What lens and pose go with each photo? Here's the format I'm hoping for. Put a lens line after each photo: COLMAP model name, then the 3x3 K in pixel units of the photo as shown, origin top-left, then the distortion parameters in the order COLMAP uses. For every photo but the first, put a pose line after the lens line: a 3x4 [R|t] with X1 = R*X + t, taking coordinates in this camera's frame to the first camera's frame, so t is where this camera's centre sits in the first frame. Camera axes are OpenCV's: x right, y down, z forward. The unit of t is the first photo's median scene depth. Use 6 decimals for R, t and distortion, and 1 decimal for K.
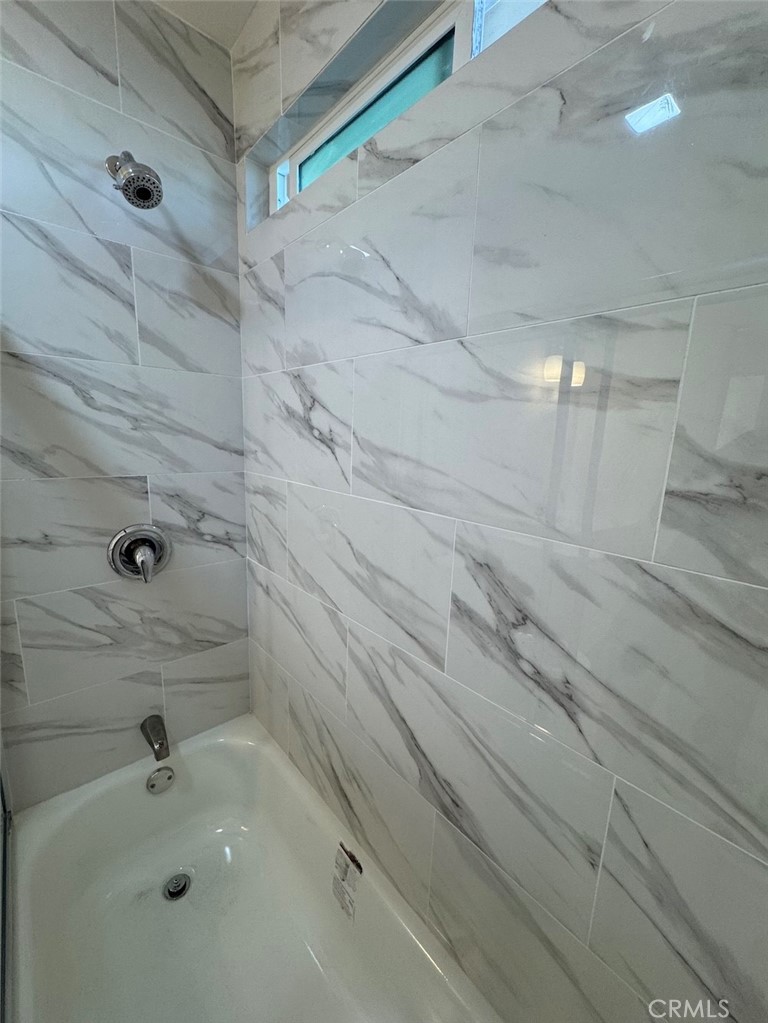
lens RADIAL K [[408.7, 0, 382.7], [0, 408.7, 510.6], [0, 0, 1]] dist [-0.004015, -0.000051]
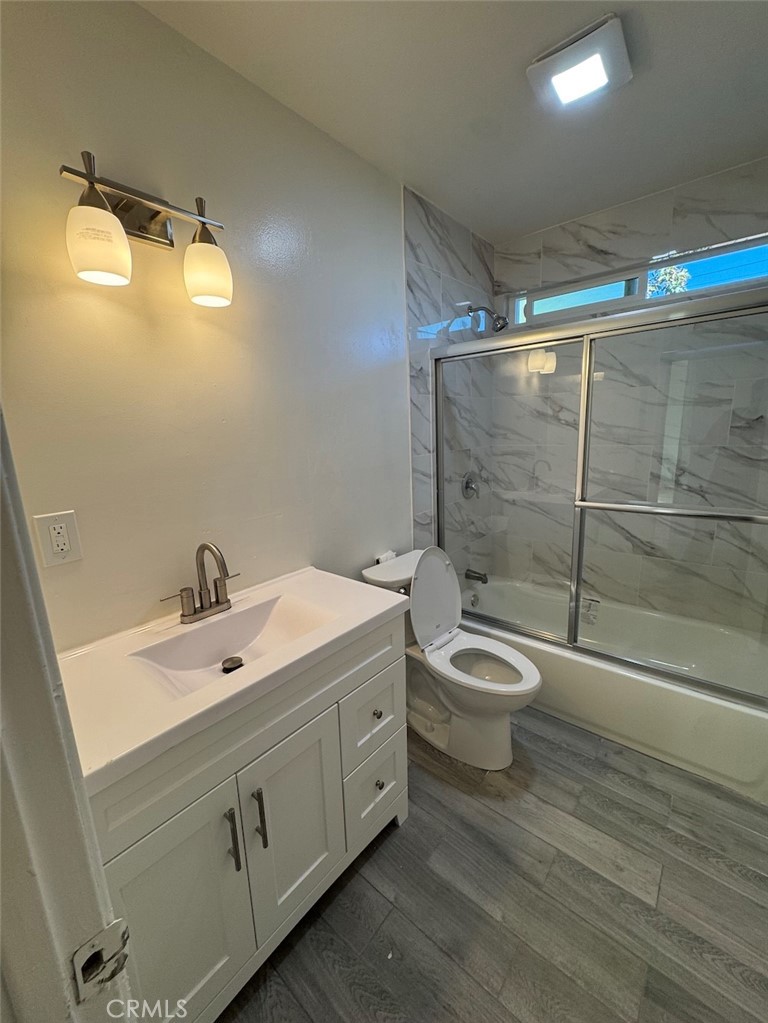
lens RADIAL K [[408.7, 0, 382.7], [0, 408.7, 510.6], [0, 0, 1]] dist [-0.004015, -0.000051]
pose [[0.987483, -0.100197, 0.121814, -1.592455], [0.097958, 0.994895, 0.024248, 0.165990], [-0.123622, -0.012012, 0.992257, -1.257063]]
